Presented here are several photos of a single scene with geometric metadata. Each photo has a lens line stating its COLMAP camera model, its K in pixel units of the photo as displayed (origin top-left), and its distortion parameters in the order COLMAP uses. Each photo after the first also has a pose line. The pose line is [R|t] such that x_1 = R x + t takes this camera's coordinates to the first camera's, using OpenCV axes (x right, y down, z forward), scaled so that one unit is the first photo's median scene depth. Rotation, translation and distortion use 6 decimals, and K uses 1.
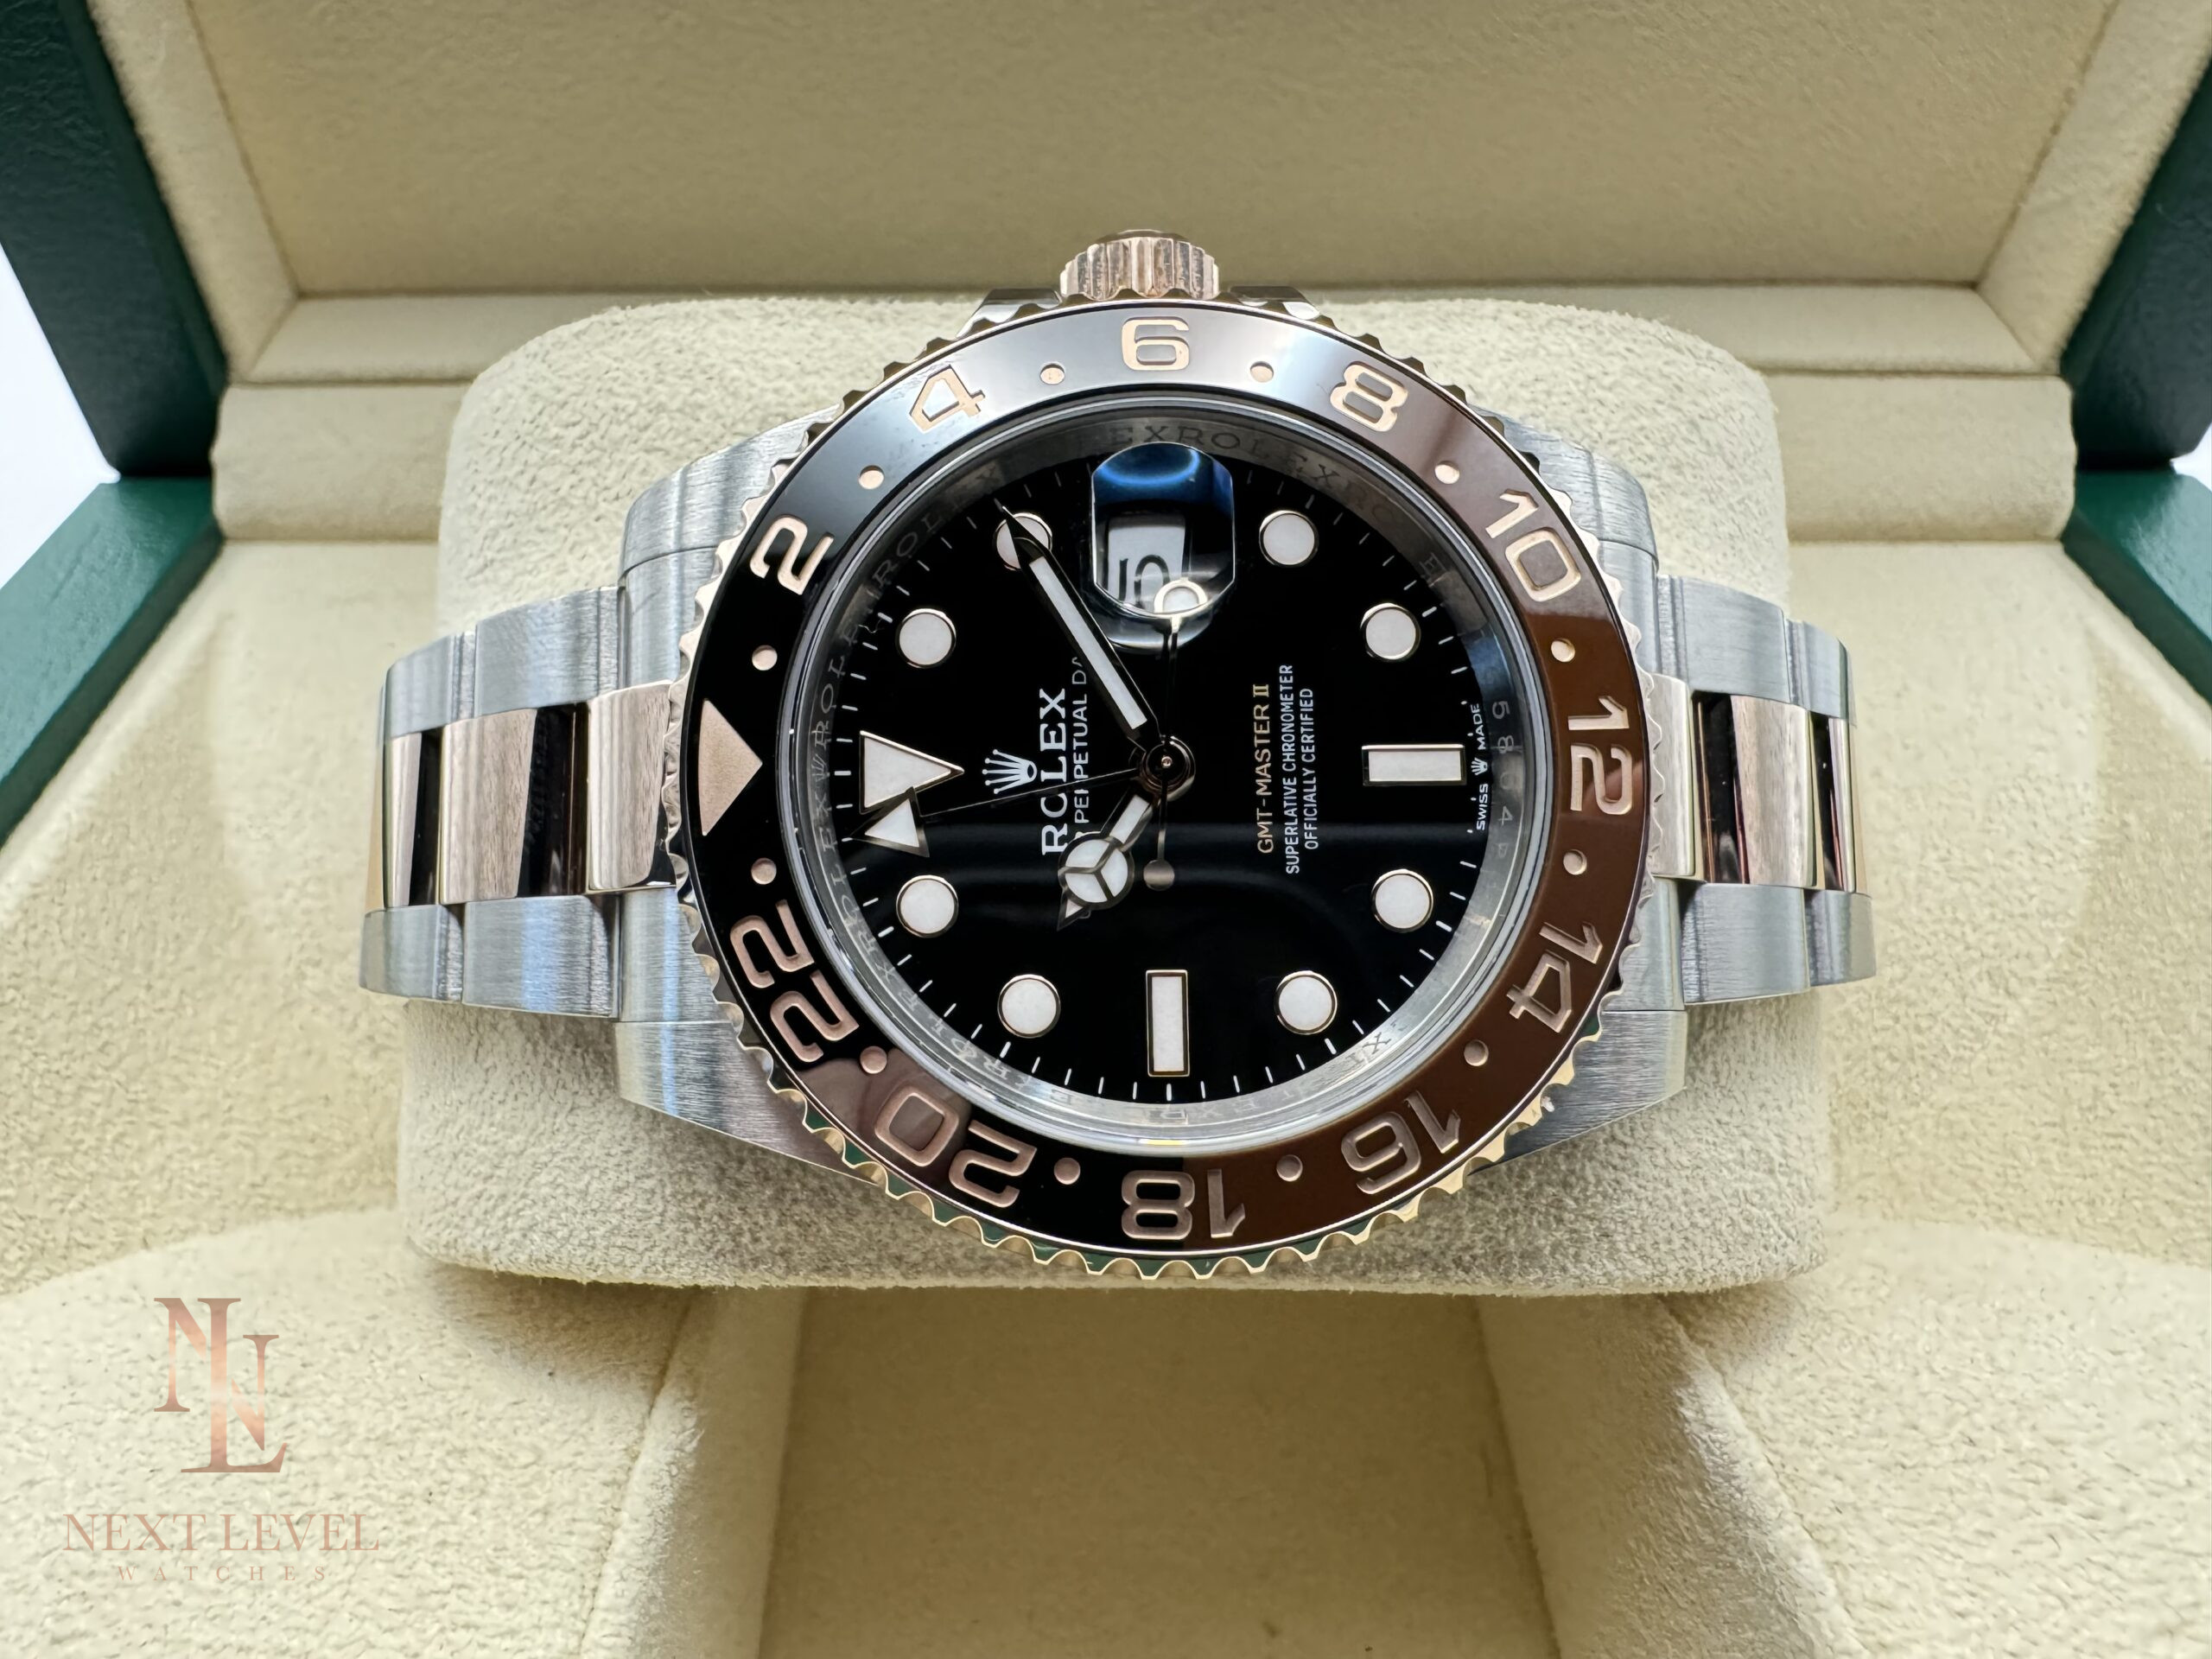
lens RADIAL K [[1590.6, 0, 979.3], [0, 1590.6, 828.2], [0, 0, 1]] dist [-0.003025, -0.001505]
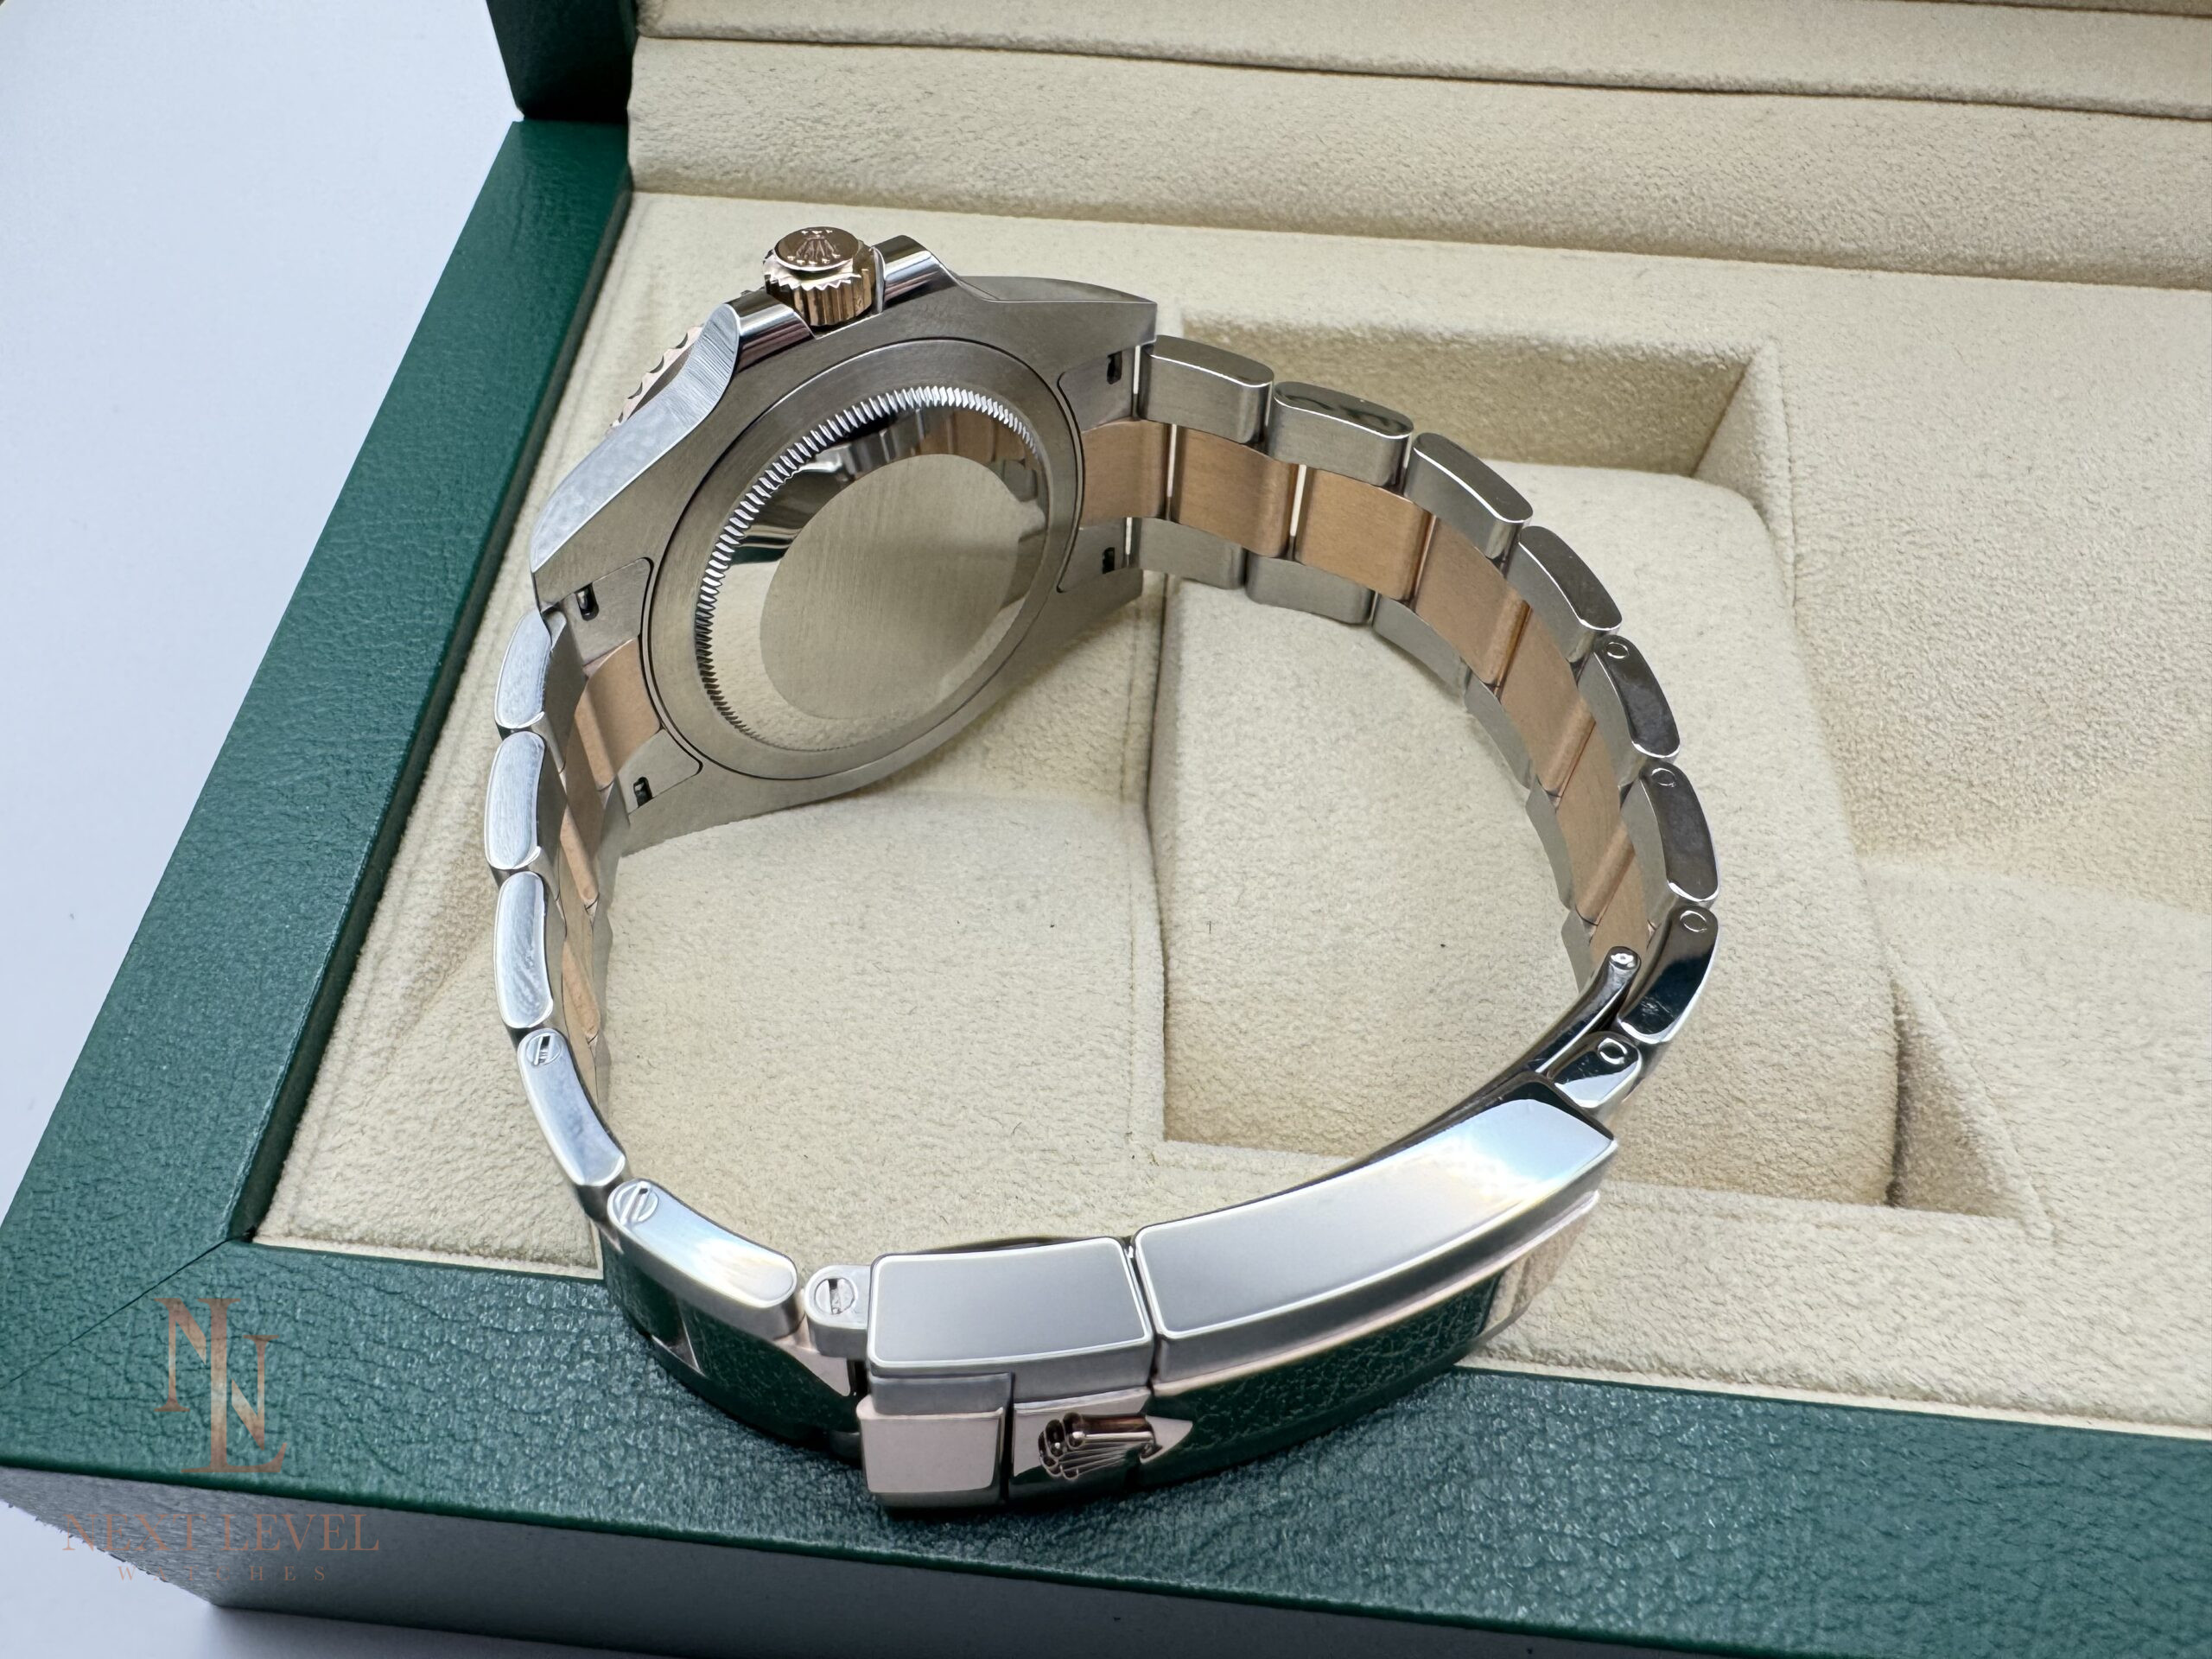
lens RADIAL K [[1587.3, 0, 944.8], [0, 1587.3, 826.1], [0, 0, 1]] dist [0.000364, -0.001580]
pose [[0.997167, 0.070531, -0.026155, -0.262799], [-0.061707, 0.965804, 0.251822, -0.058102], [0.043021, -0.249495, 0.967420, -0.229806]]
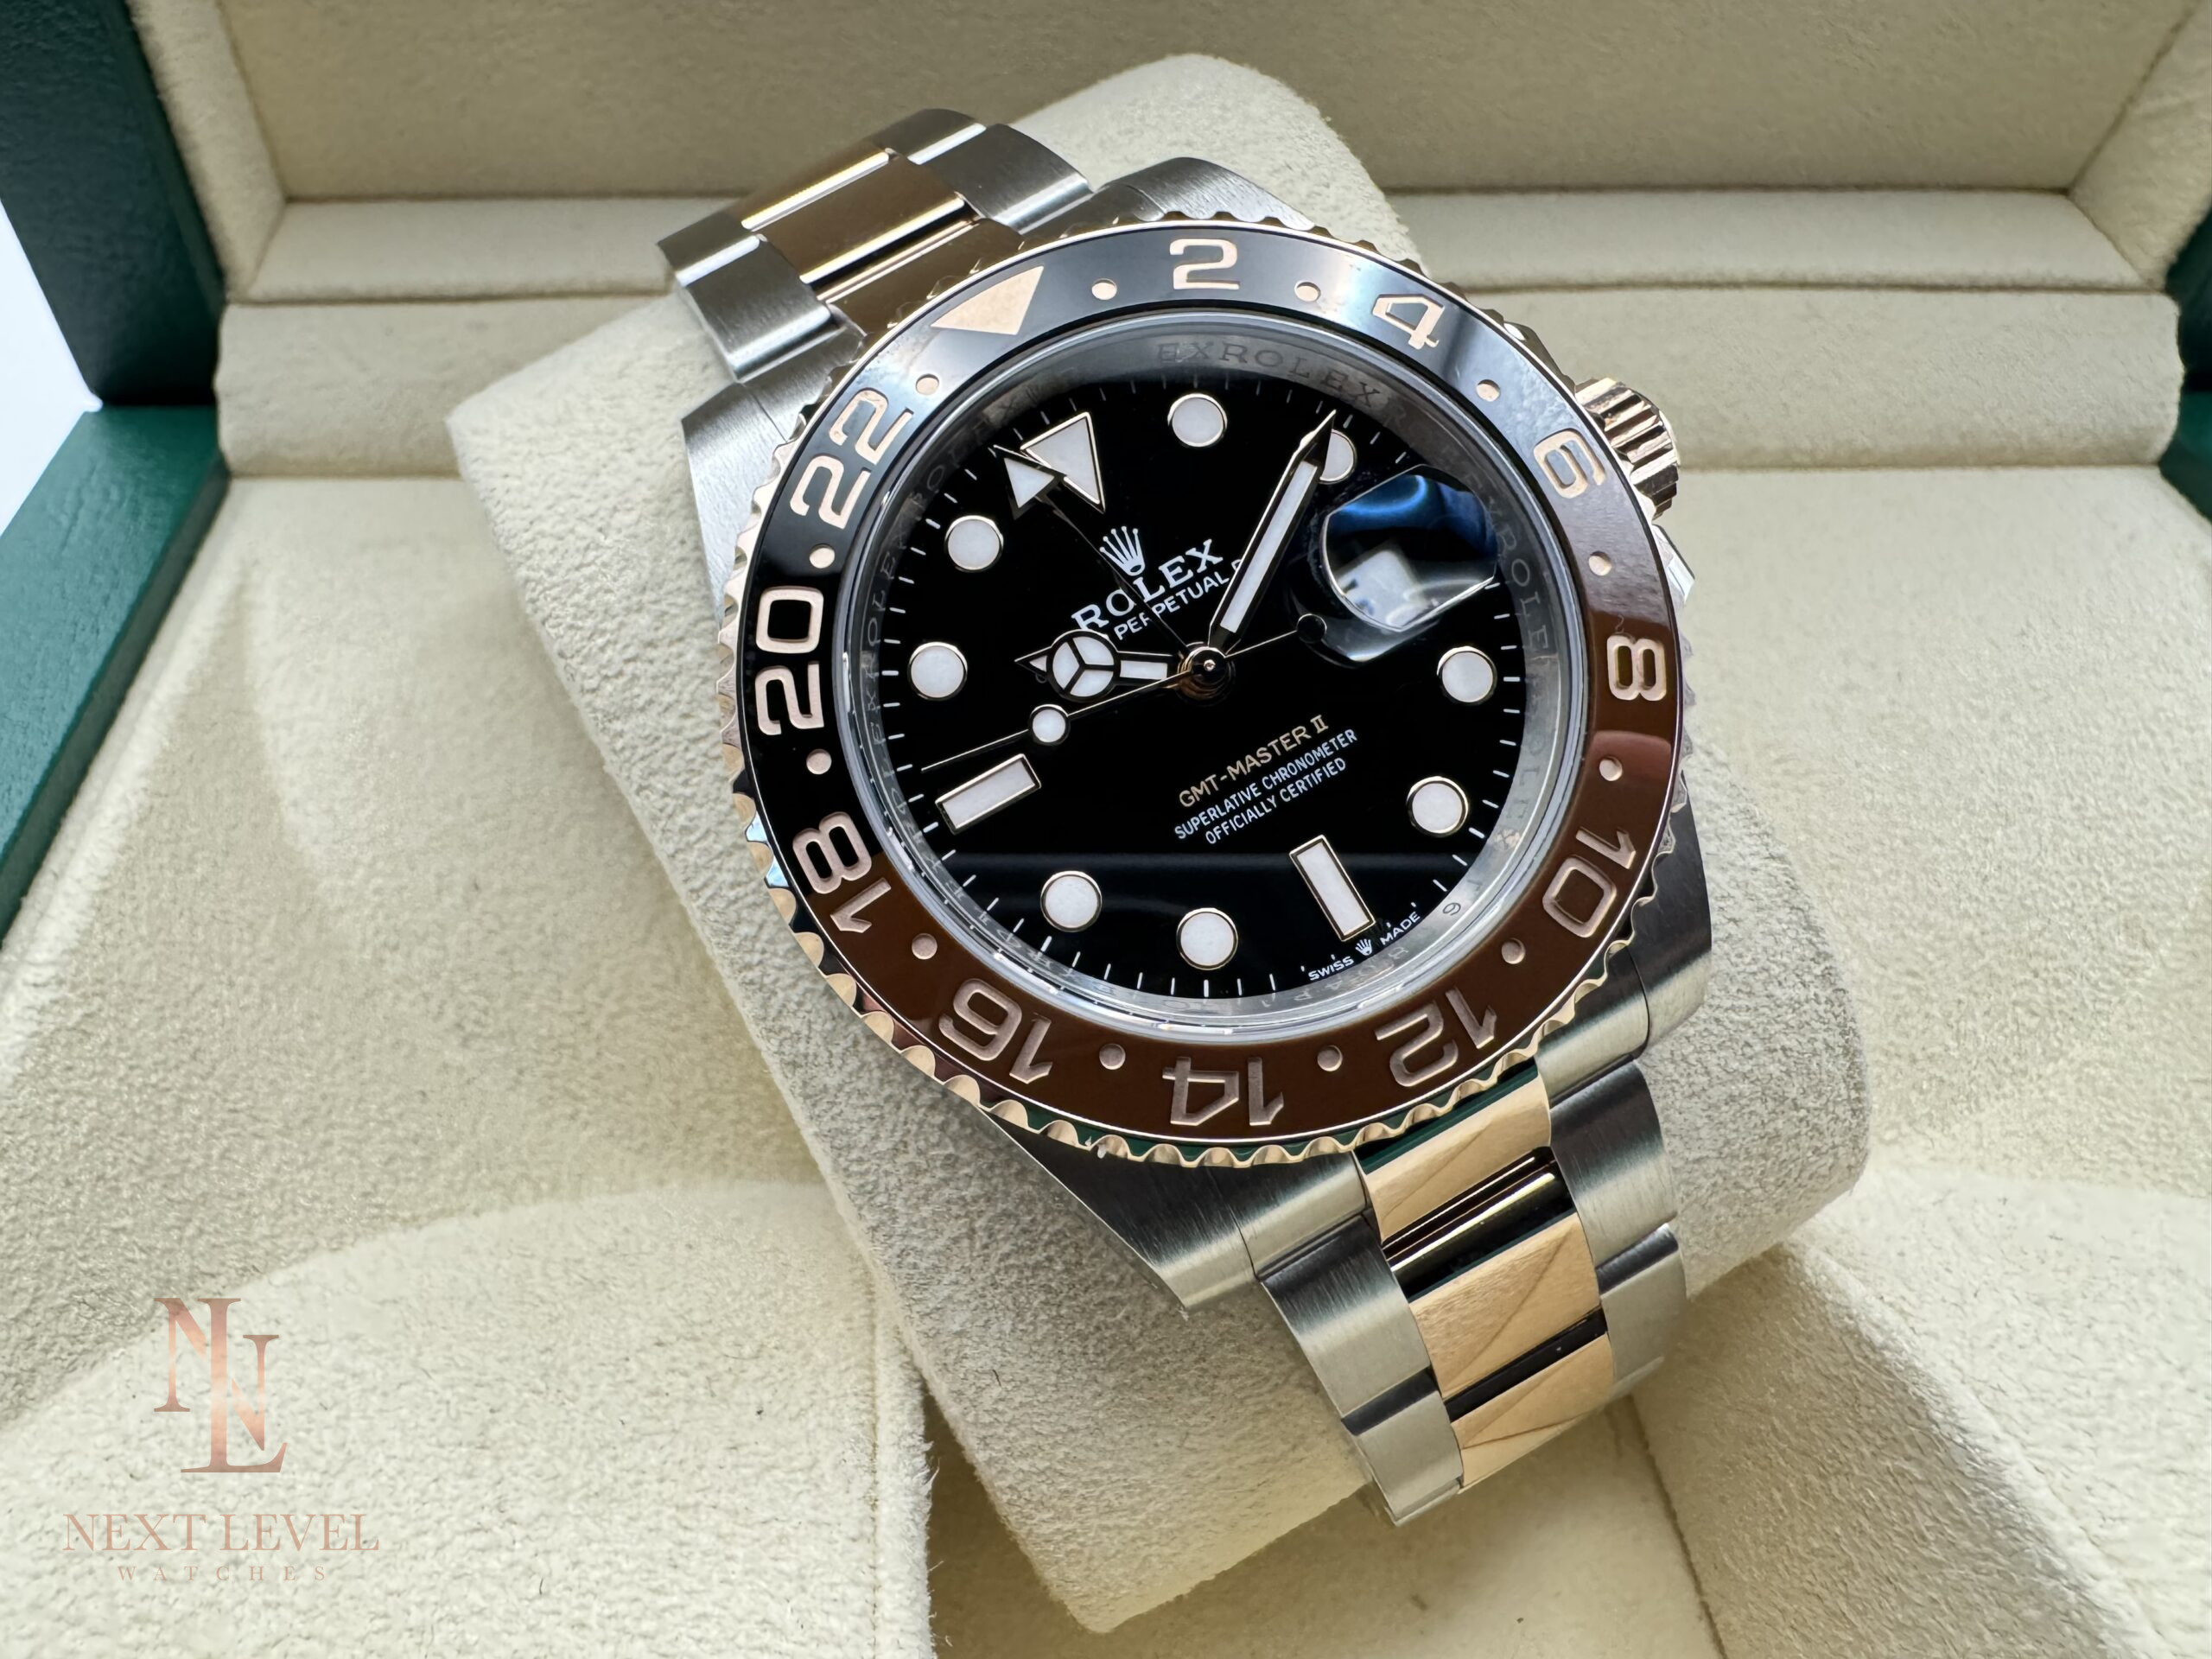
lens RADIAL K [[1590.4, 0, 895.3], [0, 1590.4, 823.0], [0, 0, 1]] dist [-0.001495, -0.003775]
pose [[0.998862, -0.017570, 0.044340, -0.178072], [0.014107, 0.996913, 0.077239, -0.061601], [-0.045560, -0.076525, 0.996026, 0.064833]]
